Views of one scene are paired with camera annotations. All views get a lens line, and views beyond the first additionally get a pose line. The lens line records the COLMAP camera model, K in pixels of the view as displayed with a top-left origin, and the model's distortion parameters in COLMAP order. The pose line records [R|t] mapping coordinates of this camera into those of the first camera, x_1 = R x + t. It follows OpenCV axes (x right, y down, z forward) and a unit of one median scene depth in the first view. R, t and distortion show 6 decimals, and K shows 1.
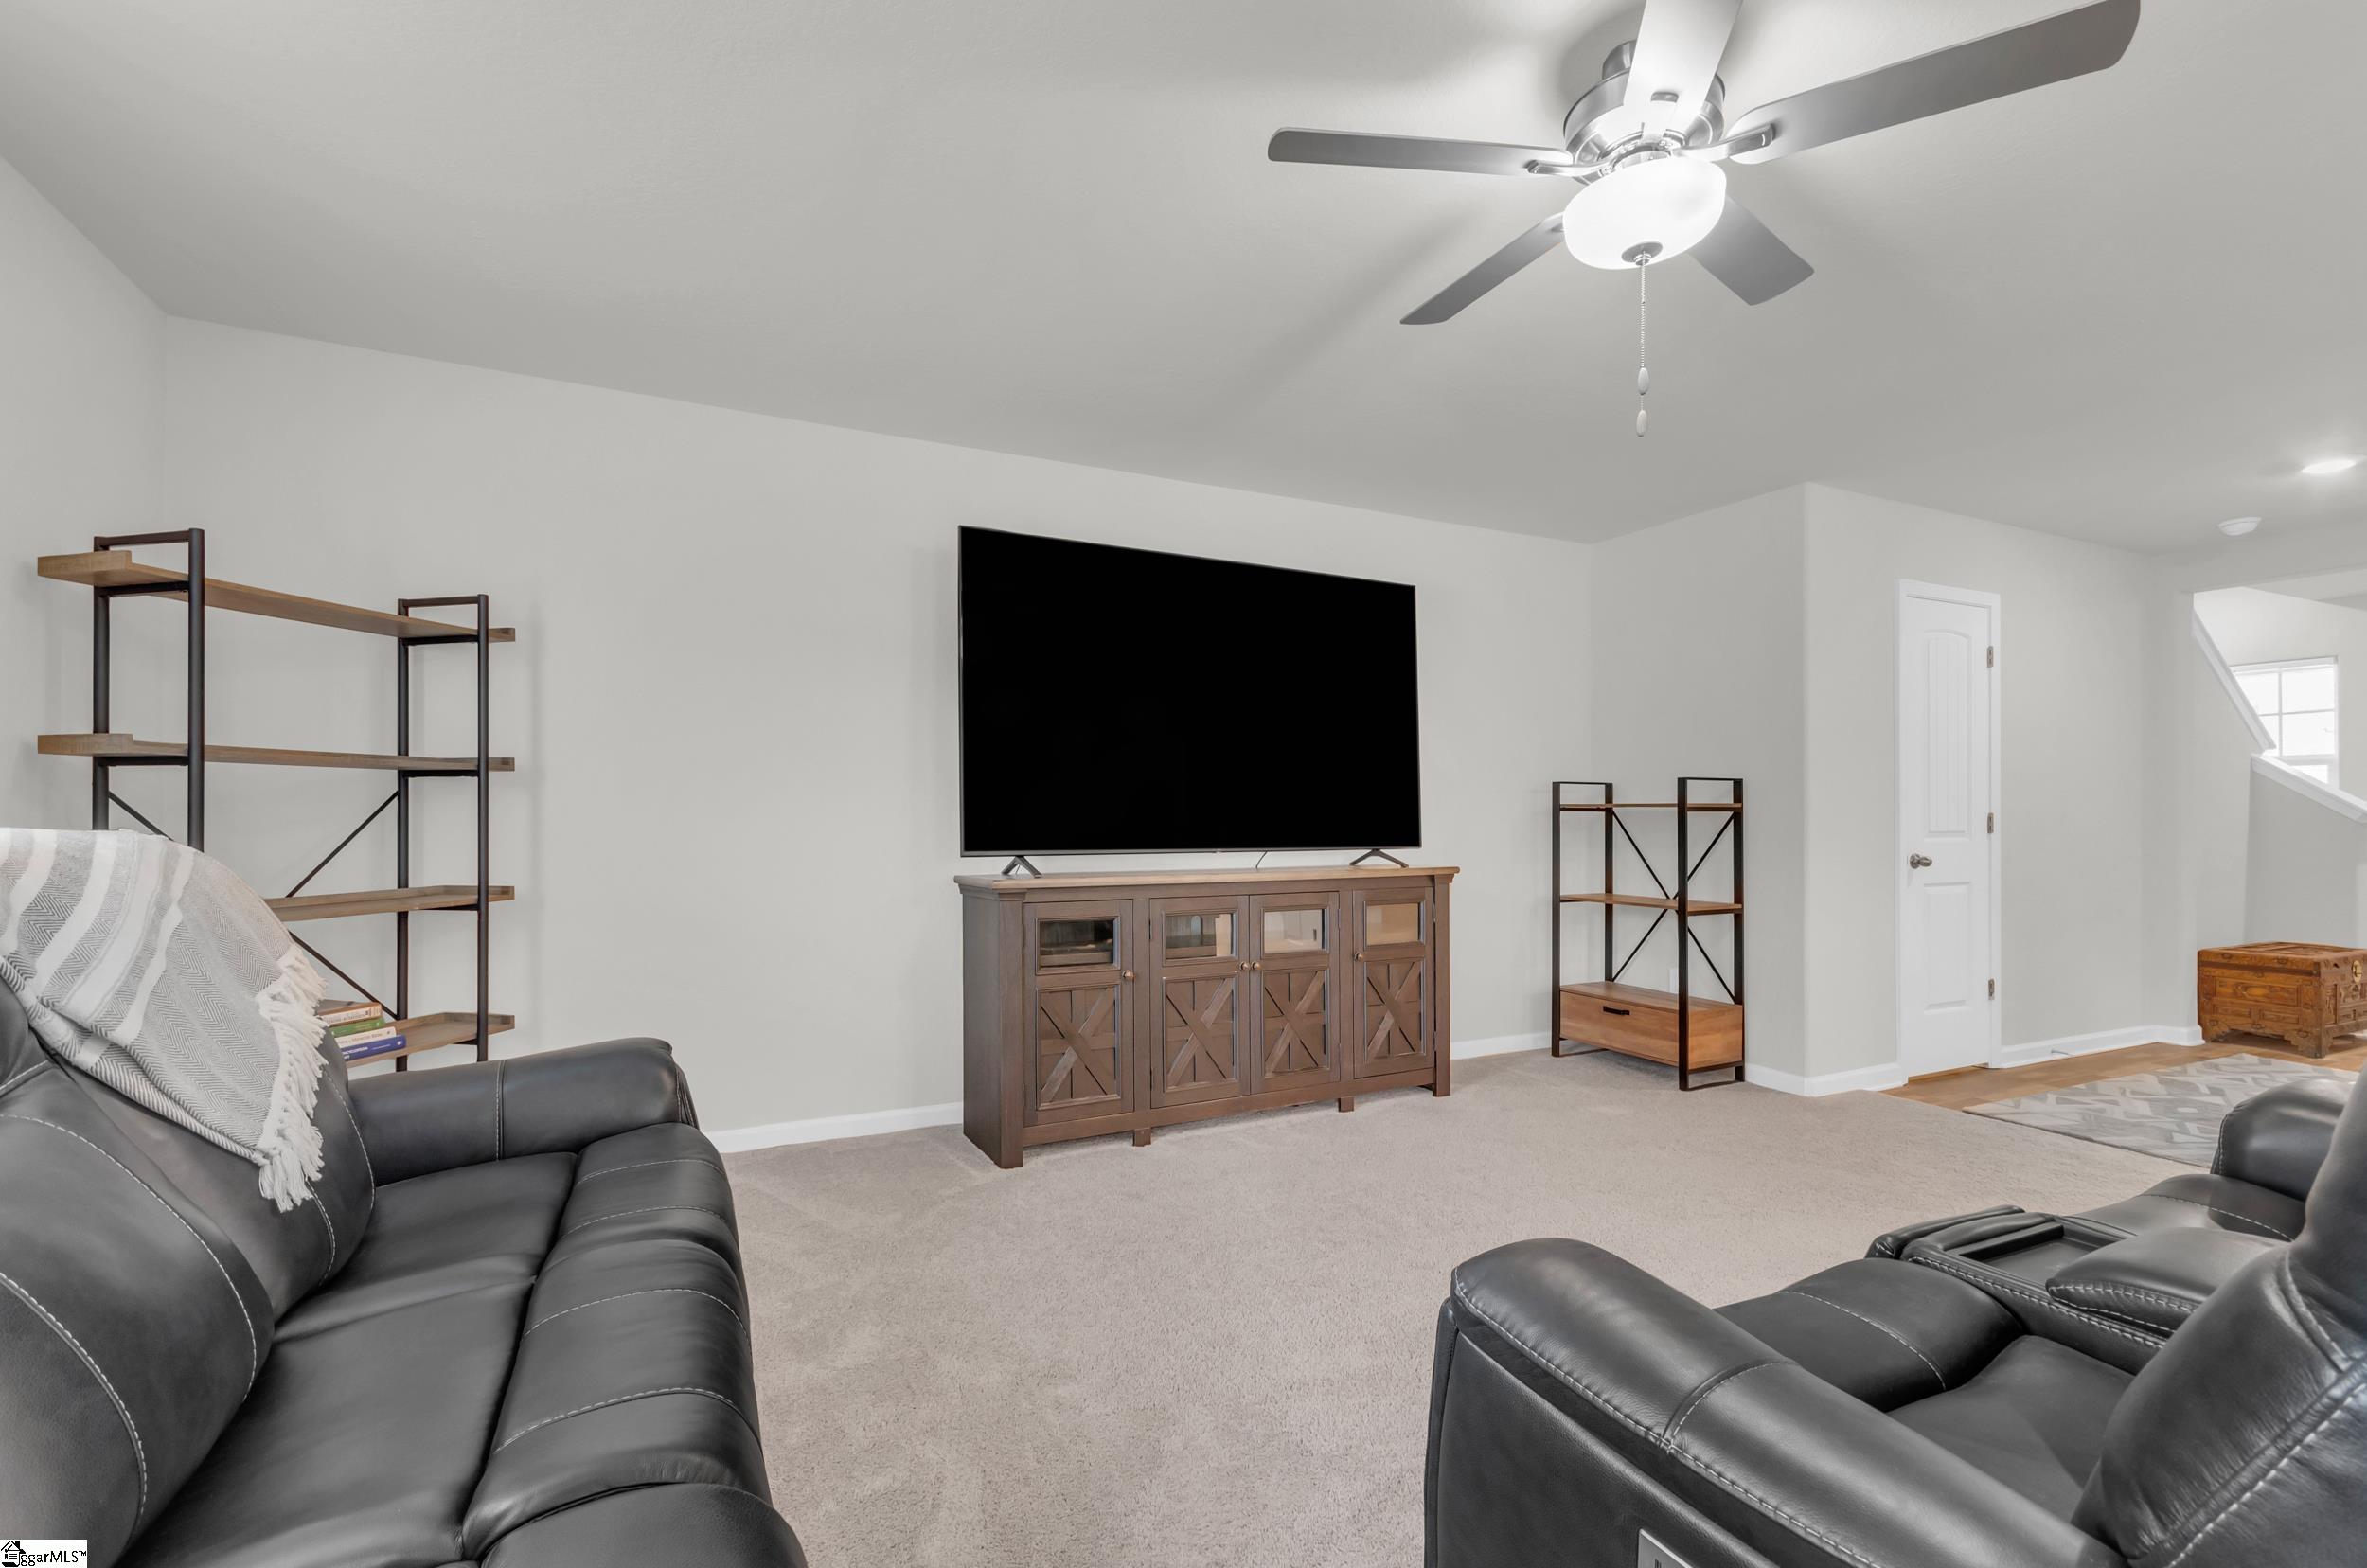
lens RADIAL K [[1052.9, 0, 1228.0], [0, 1052.9, 808.2], [0, 0, 1]] dist [0.009194, 0.000194]
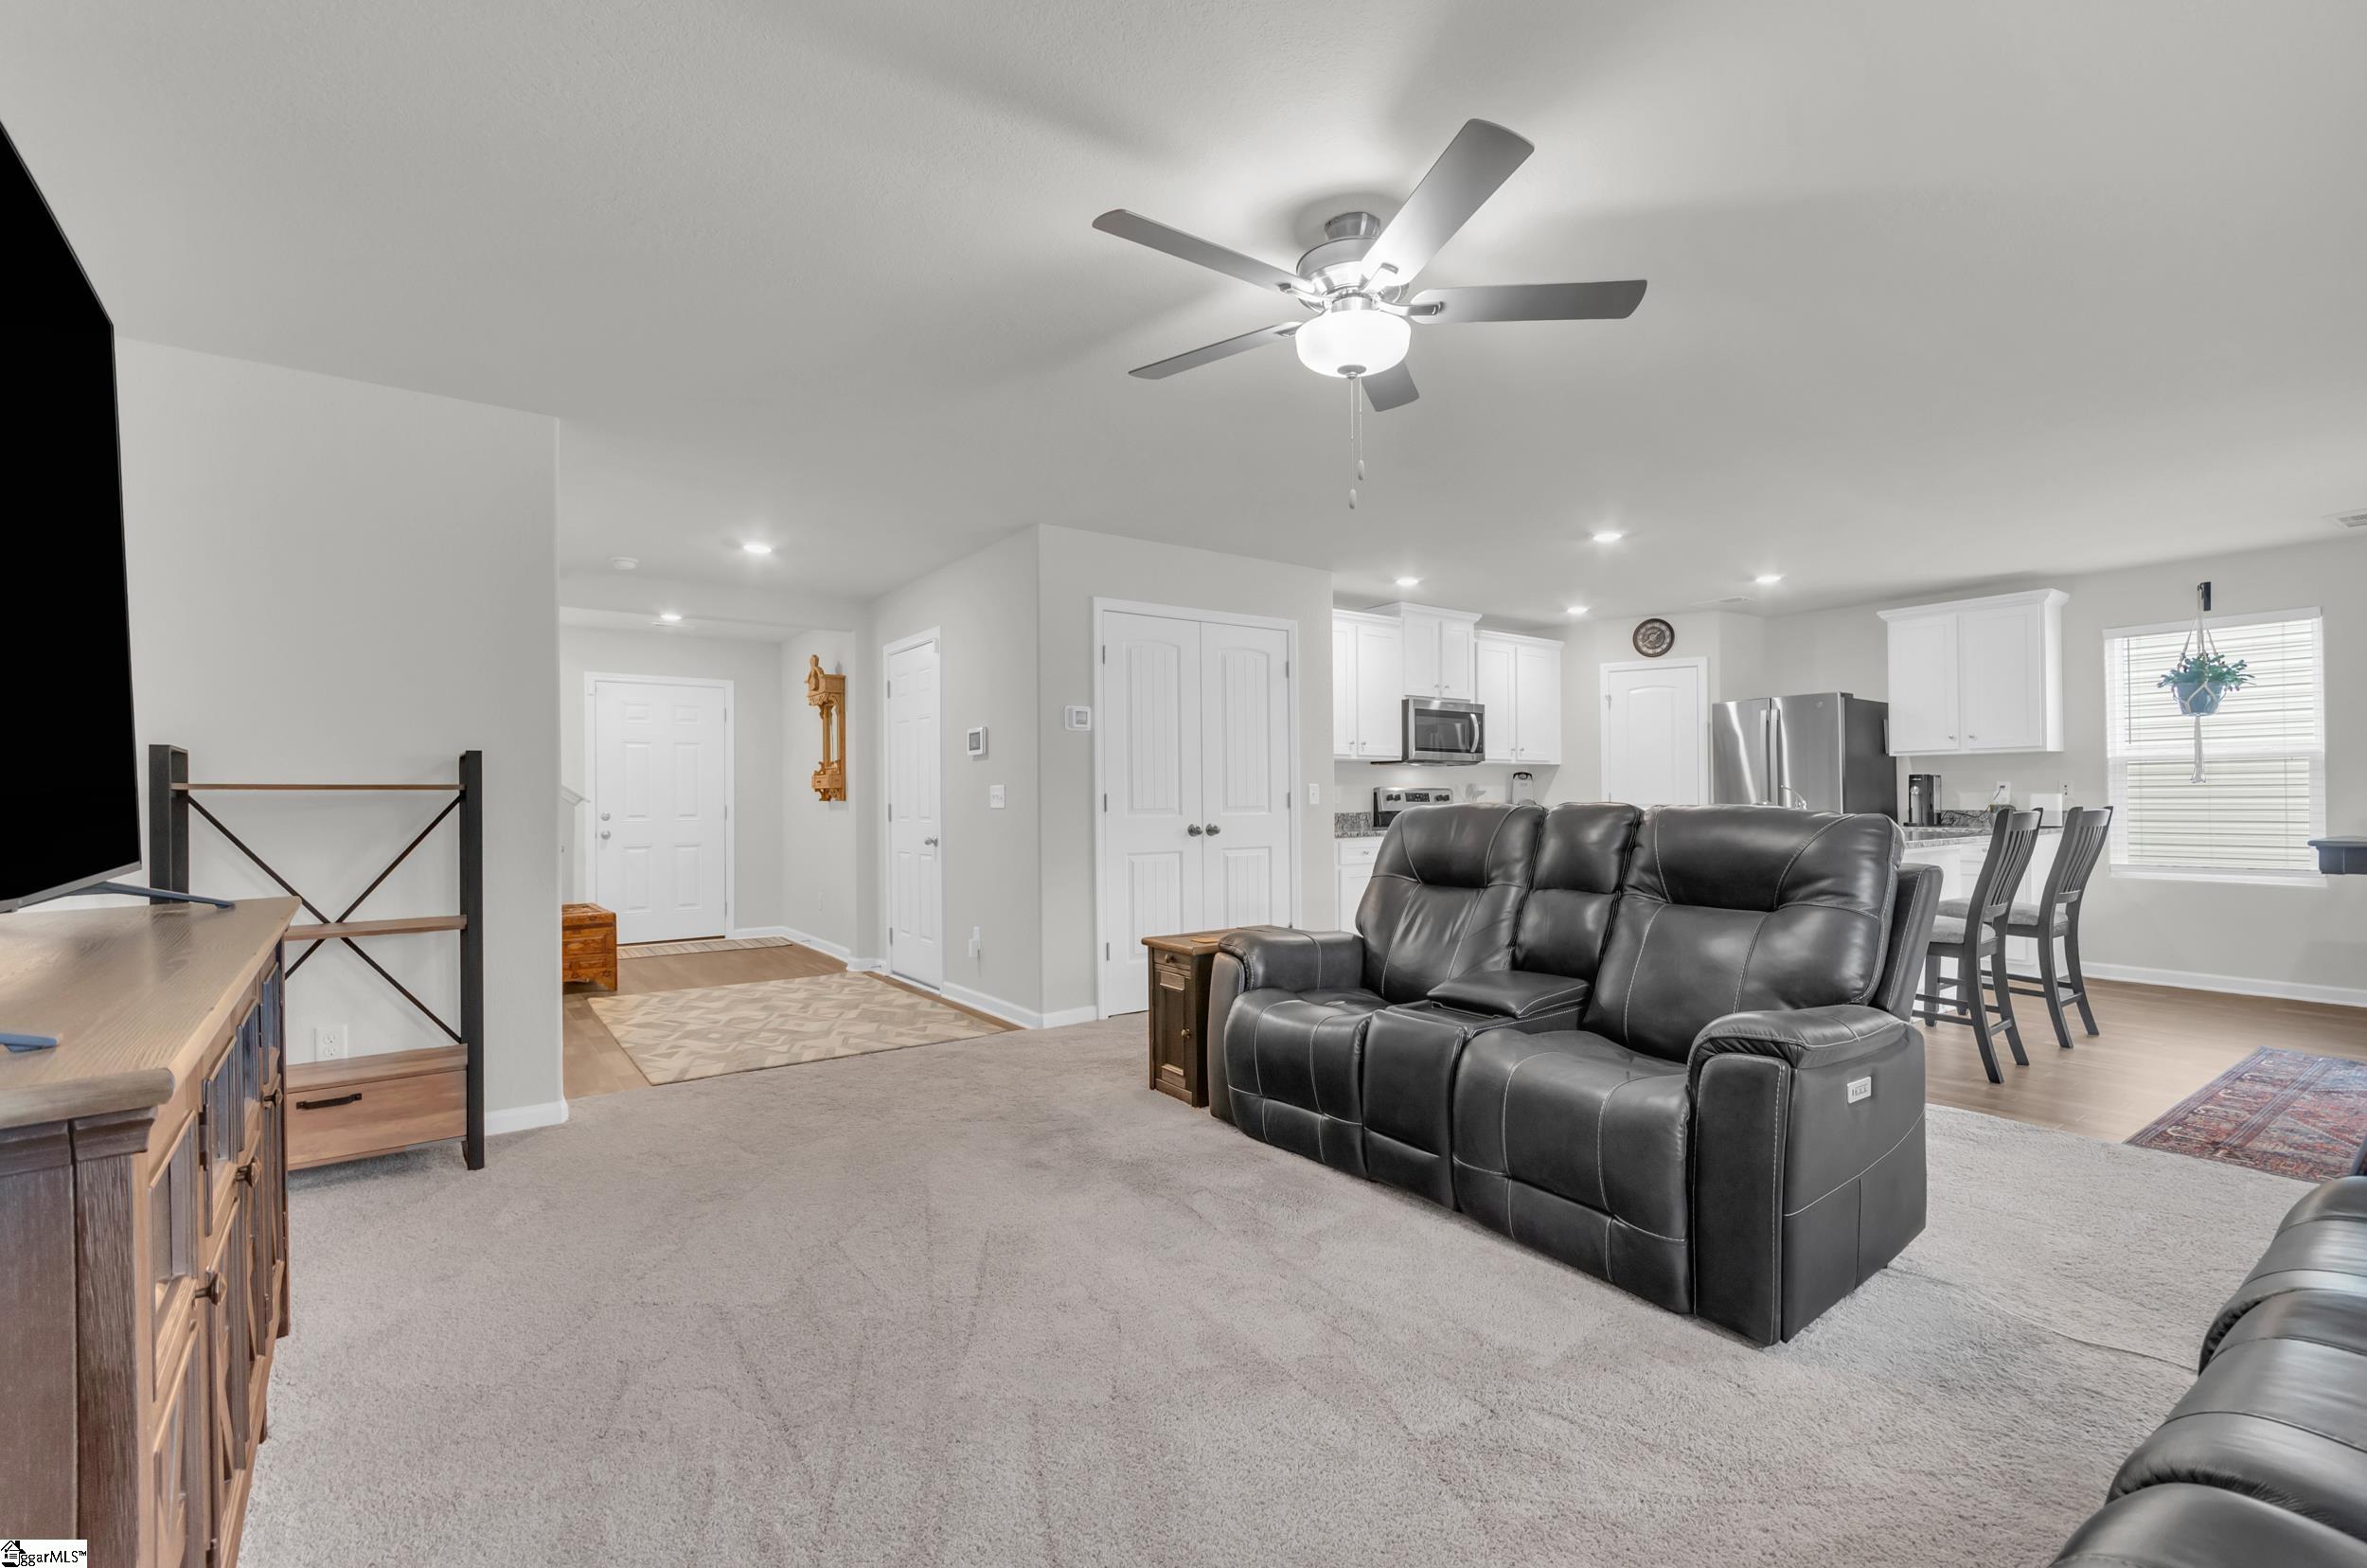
lens RADIAL K [[1052.9, 0, 1191.6], [0, 1052.9, 791.3], [0, 0, 1]] dist [0.009194, 0.000194]
pose [[-0.179075, 0.001196, 0.983835, -0.486382], [0.006239, 0.999981, -0.000080, 0.005714], [-0.983816, 0.006124, -0.179079, 0.787009]]
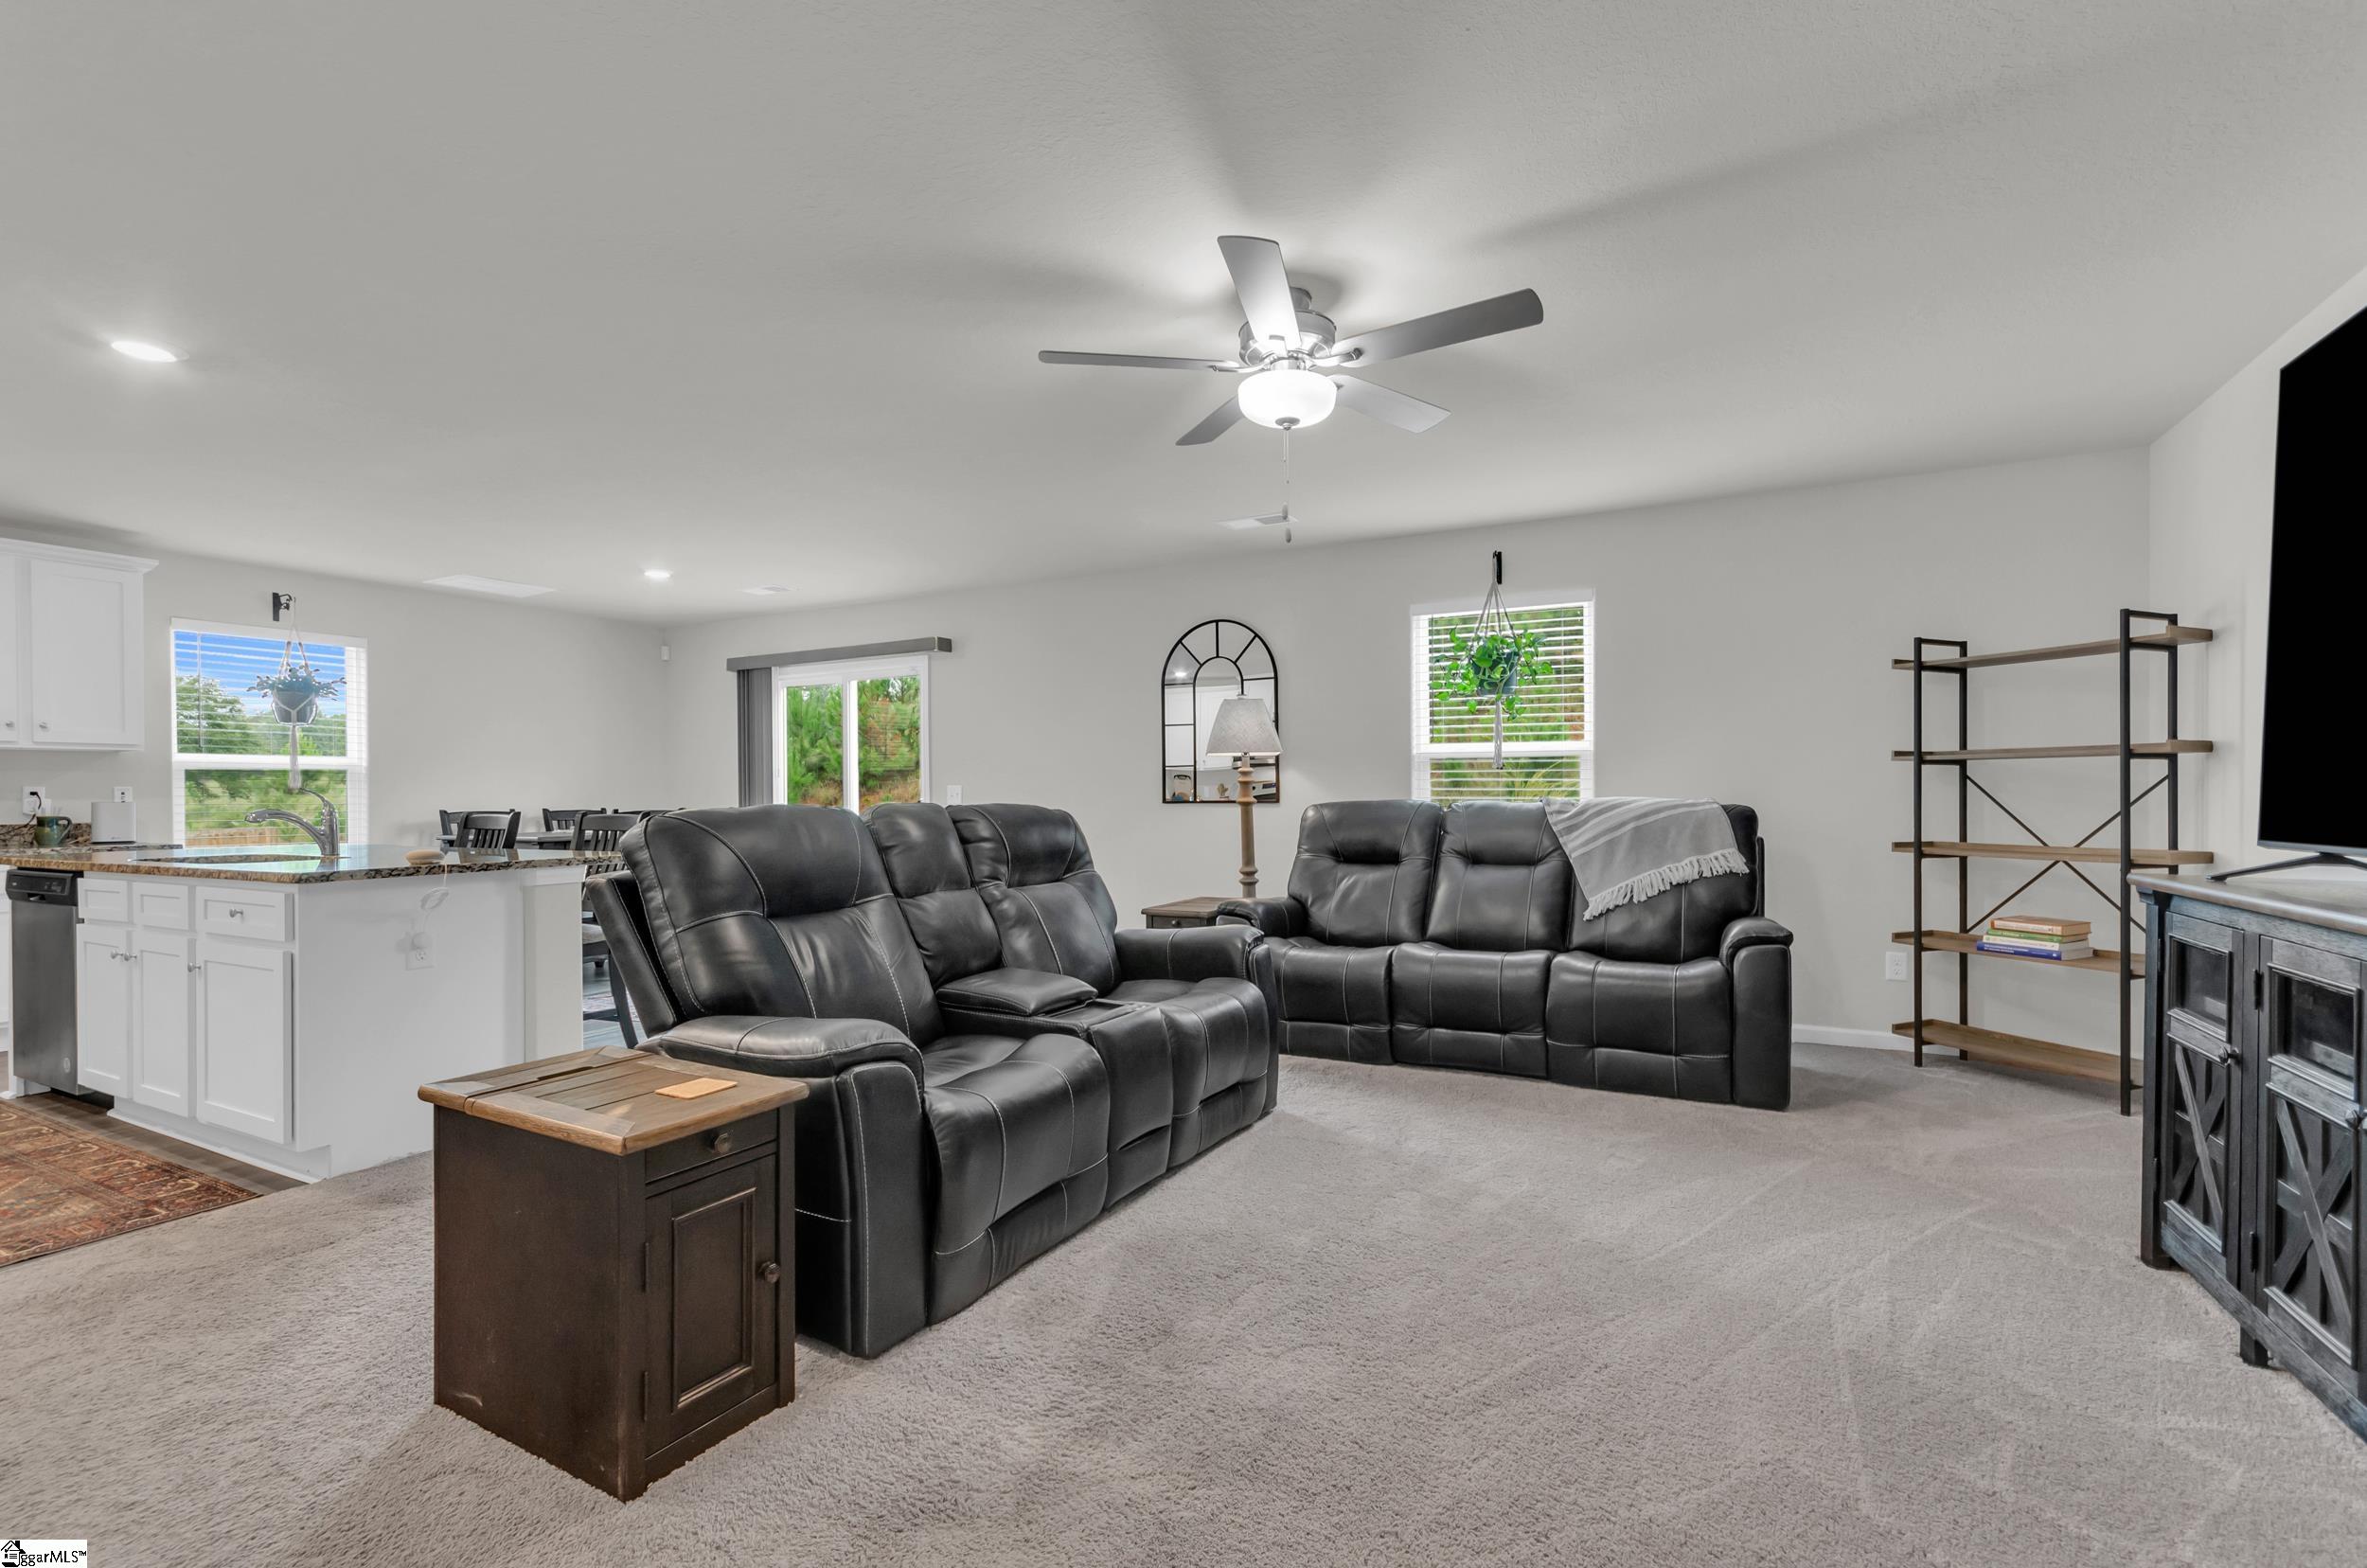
lens RADIAL K [[1052.9, 0, 1194.8], [0, 1052.9, 792.9], [0, 0, 1]] dist [0.009194, 0.000194]
pose [[-0.814254, -0.003099, -0.580500, 0.714666], [0.000475, 0.999982, -0.006004, 0.012988], [0.580508, -0.005164, -0.814238, 1.120984]]
